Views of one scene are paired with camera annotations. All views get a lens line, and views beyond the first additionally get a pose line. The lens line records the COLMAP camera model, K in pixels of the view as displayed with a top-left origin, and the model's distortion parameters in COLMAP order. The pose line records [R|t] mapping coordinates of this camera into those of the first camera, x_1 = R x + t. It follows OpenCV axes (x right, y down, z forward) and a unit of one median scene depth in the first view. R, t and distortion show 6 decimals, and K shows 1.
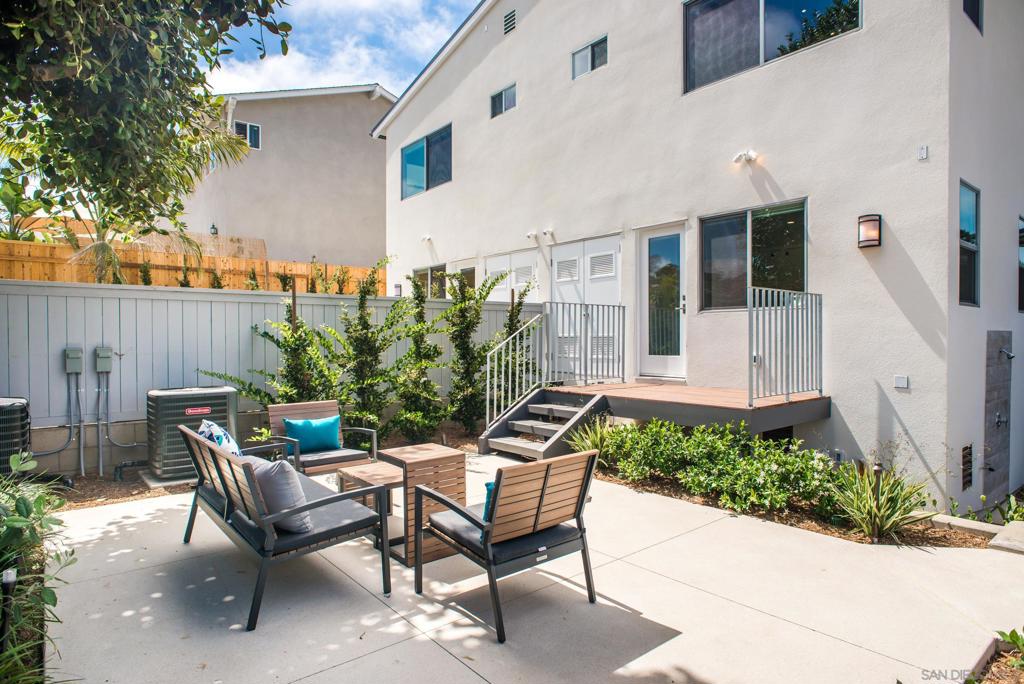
lens RADIAL K [[590.8, 0, 515.6], [0, 590.8, 337.9], [0, 0, 1]] dist [-0.030477, 0.022870]
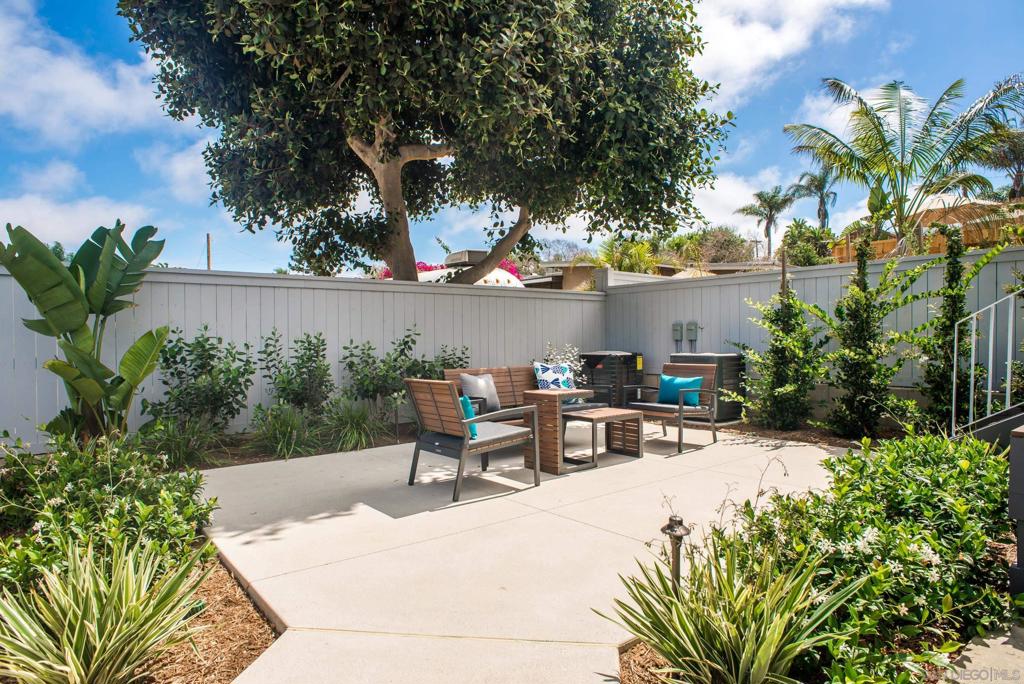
lens RADIAL K [[590.8, 0, 515.6], [0, 590.8, 337.9], [0, 0, 1]] dist [-0.030477, 0.022870]
pose [[-0.010382, 0.005491, -0.999931, 1.320984], [0.006609, 0.999963, 0.005423, 0.077005], [0.999924, -0.006553, -0.010418, 1.064951]]
